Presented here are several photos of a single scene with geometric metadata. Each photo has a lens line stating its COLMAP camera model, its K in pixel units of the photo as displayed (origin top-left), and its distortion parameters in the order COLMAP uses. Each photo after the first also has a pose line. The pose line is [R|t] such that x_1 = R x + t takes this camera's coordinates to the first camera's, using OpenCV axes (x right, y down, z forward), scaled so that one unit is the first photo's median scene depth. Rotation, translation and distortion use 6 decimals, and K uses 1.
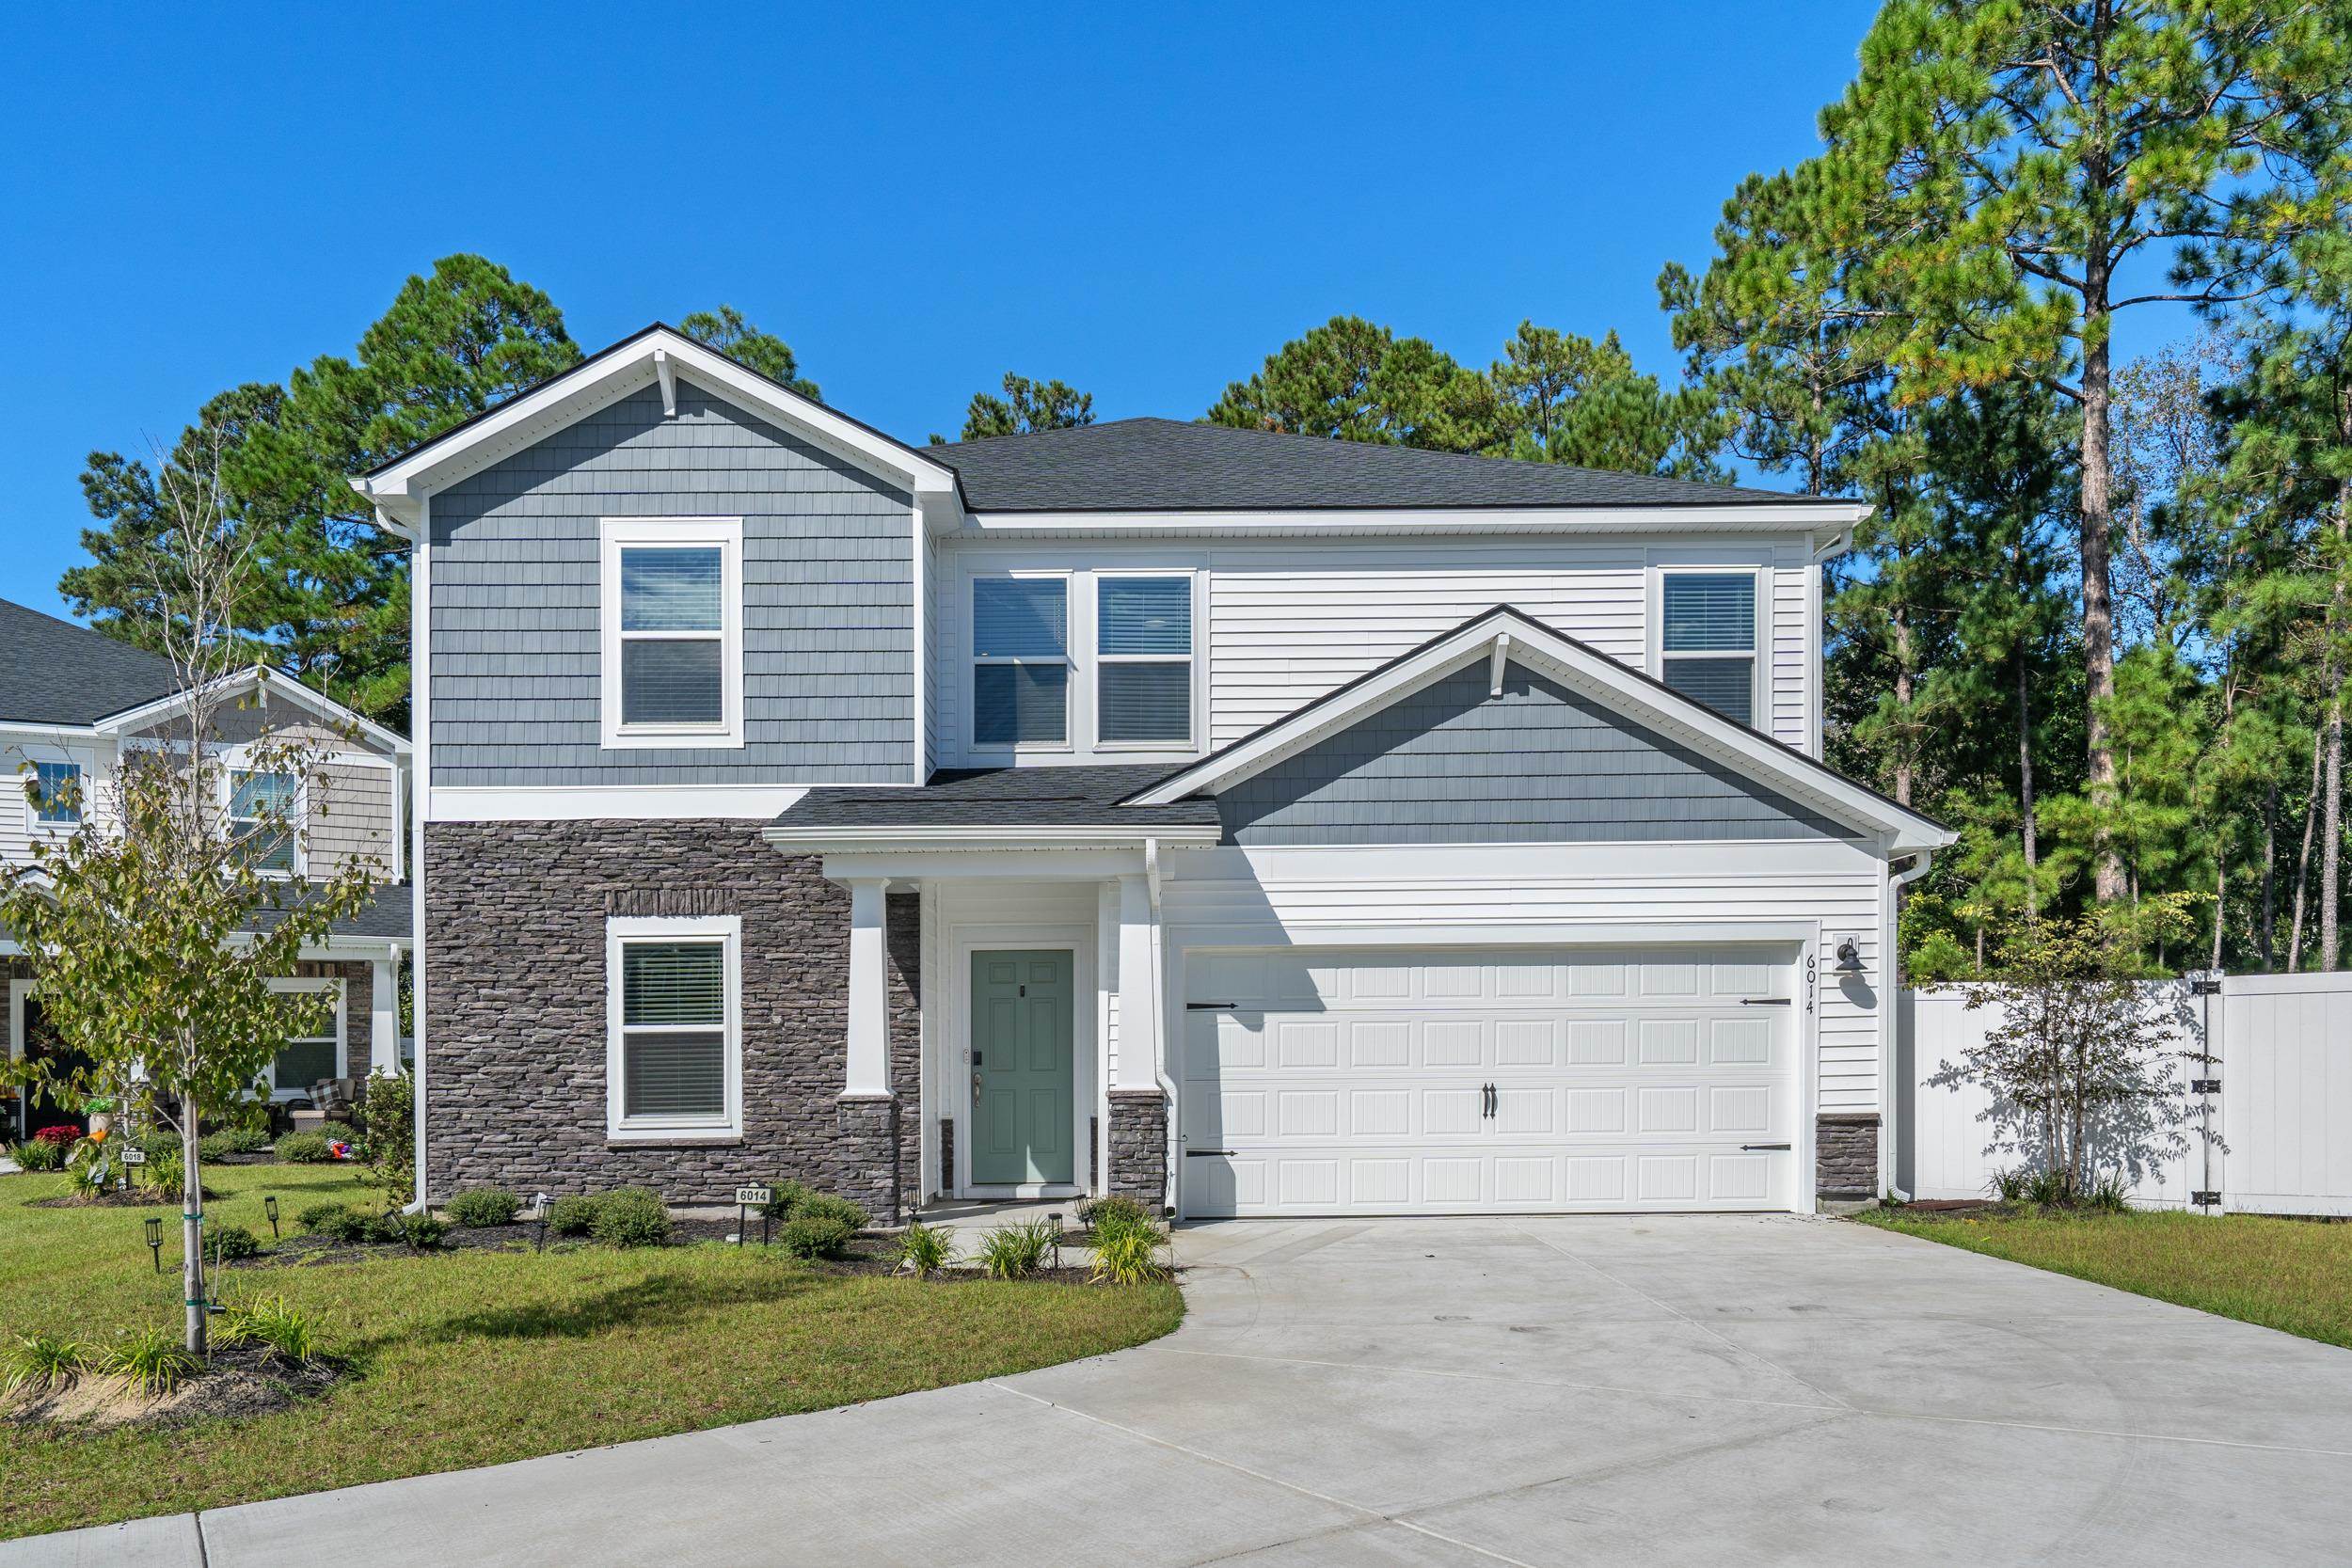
lens RADIAL K [[1966.3, 0, 1176.0], [0, 1966.3, 784.0], [0, 0, 1]] dist [-0.033084, -0.000223]
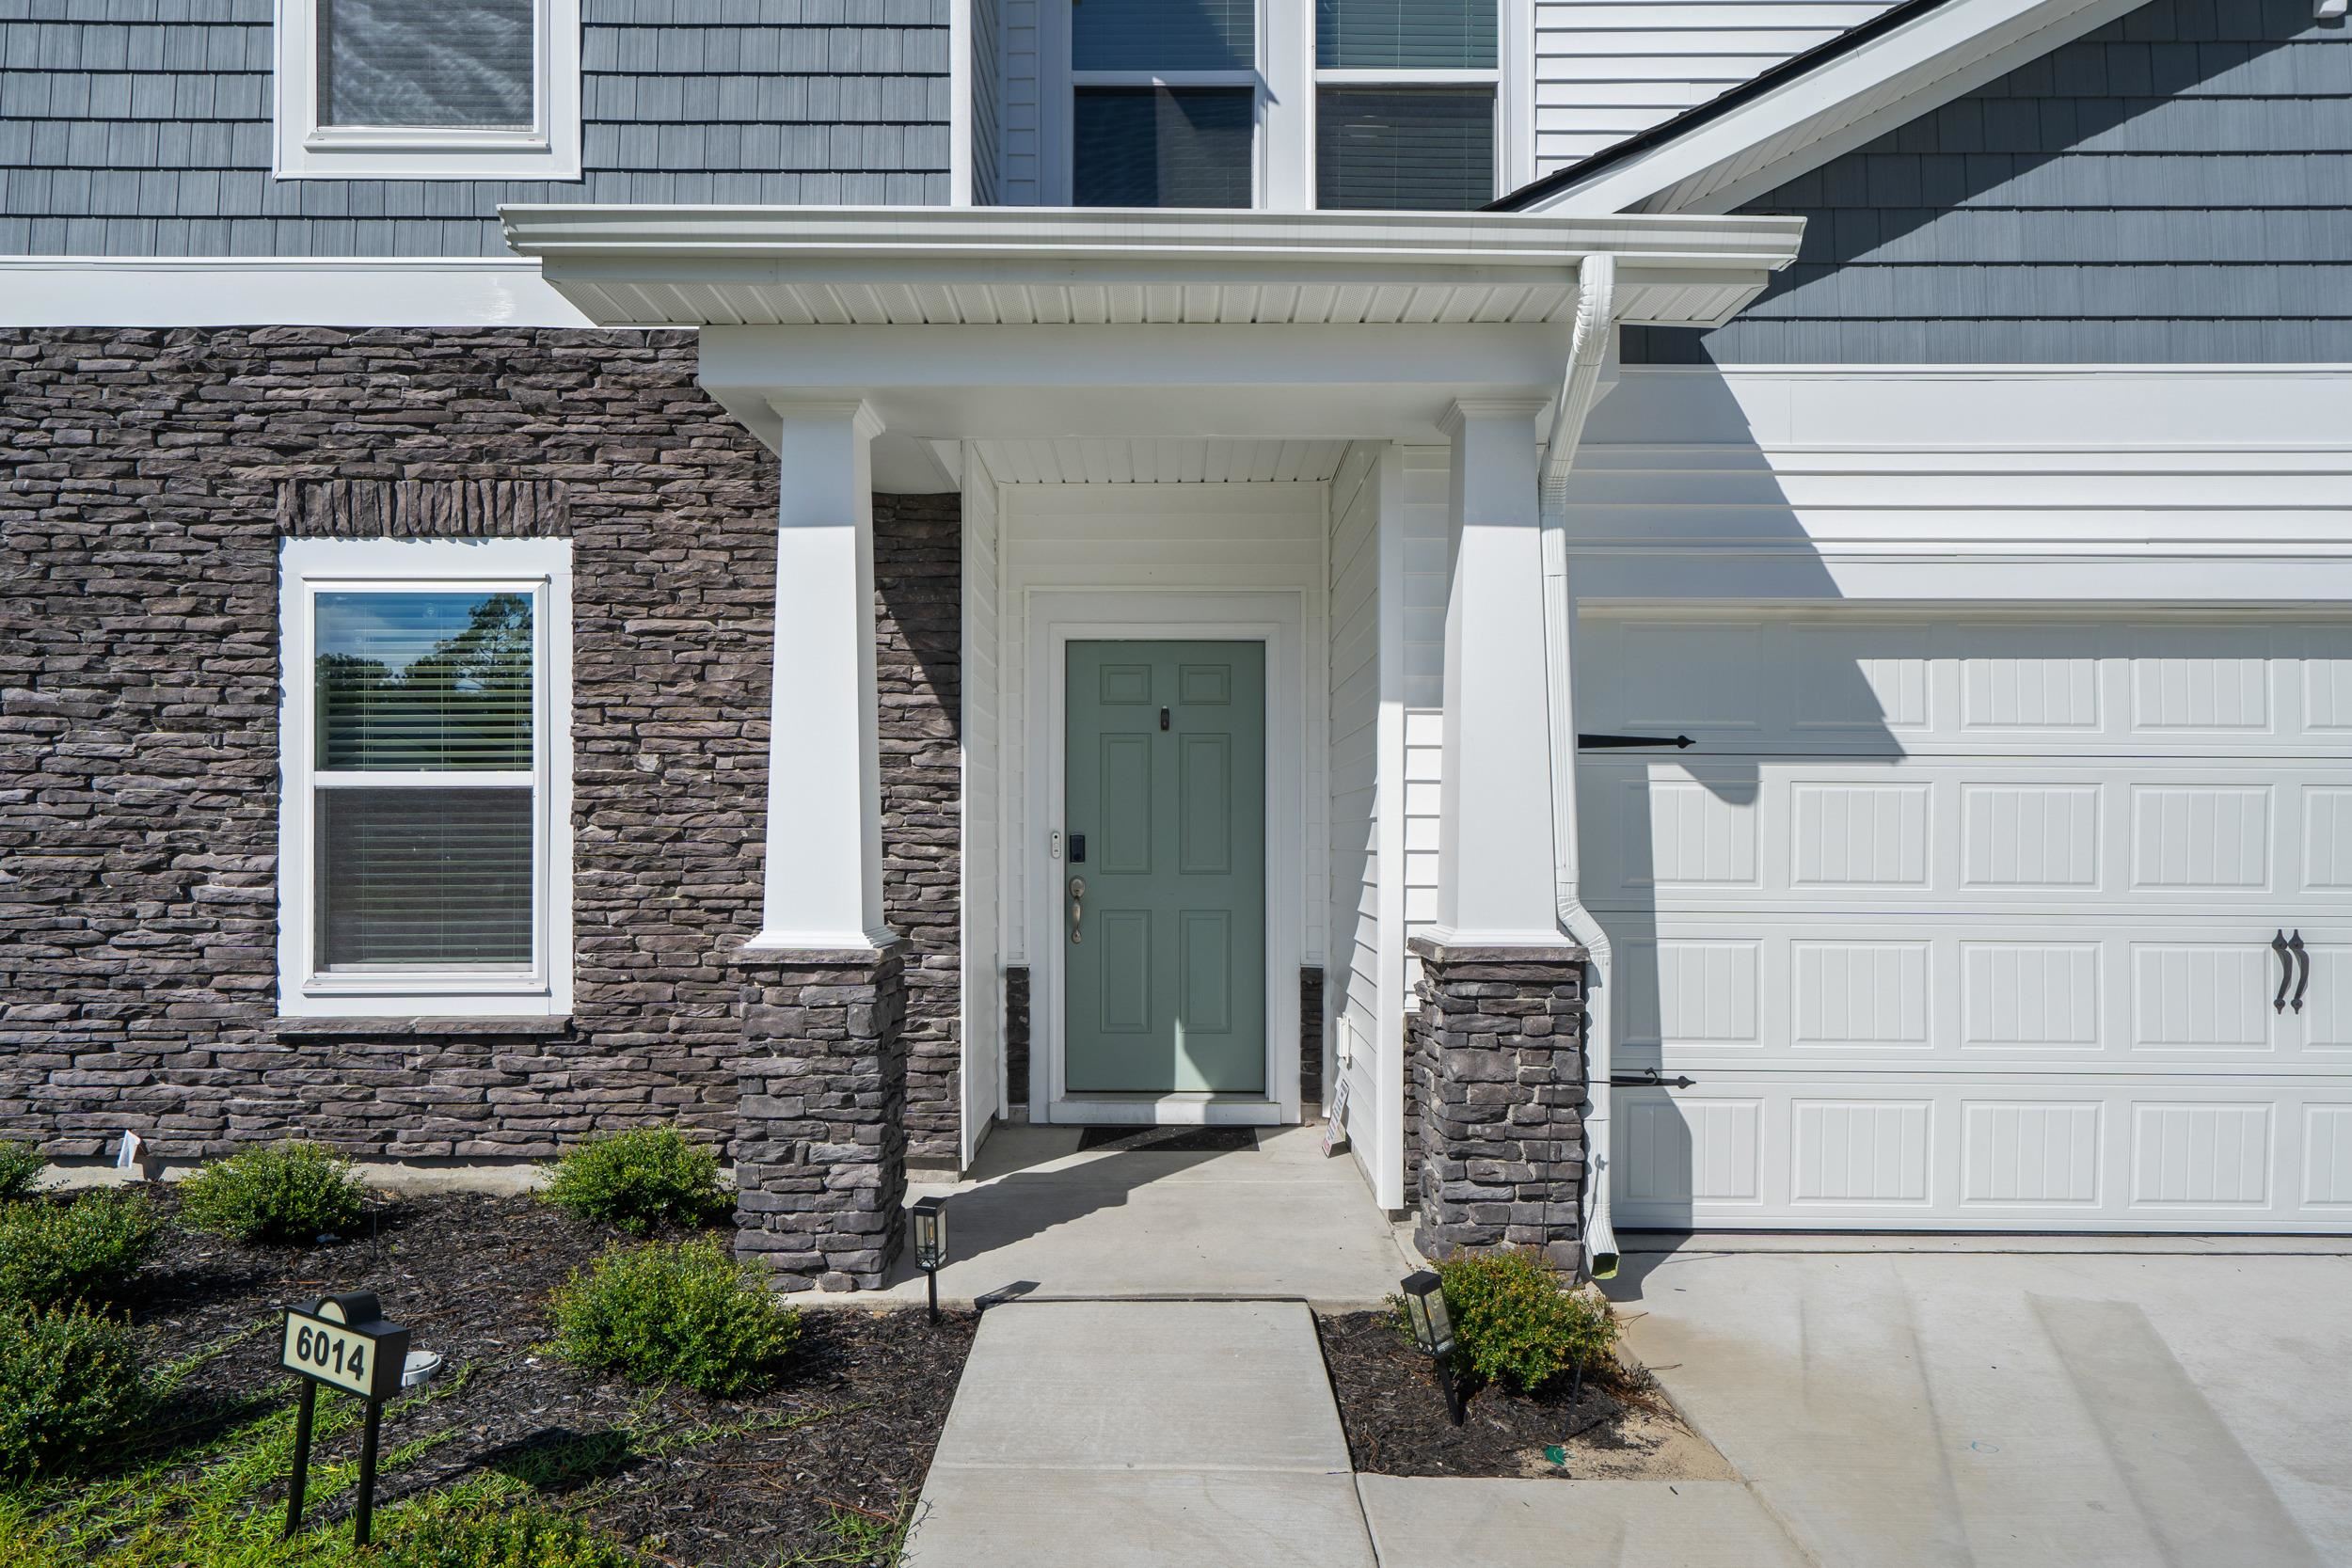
lens RADIAL K [[1346.4, 0, 1176.0], [0, 1346.4, 784.0], [0, 0, 1]] dist [-0.002180, -0.001034]
pose [[0.999870, 0.014557, 0.006978, -0.082051], [-0.015209, 0.994371, 0.104860, 0.090278], [-0.005412, -0.104952, 0.994463, 0.686464]]
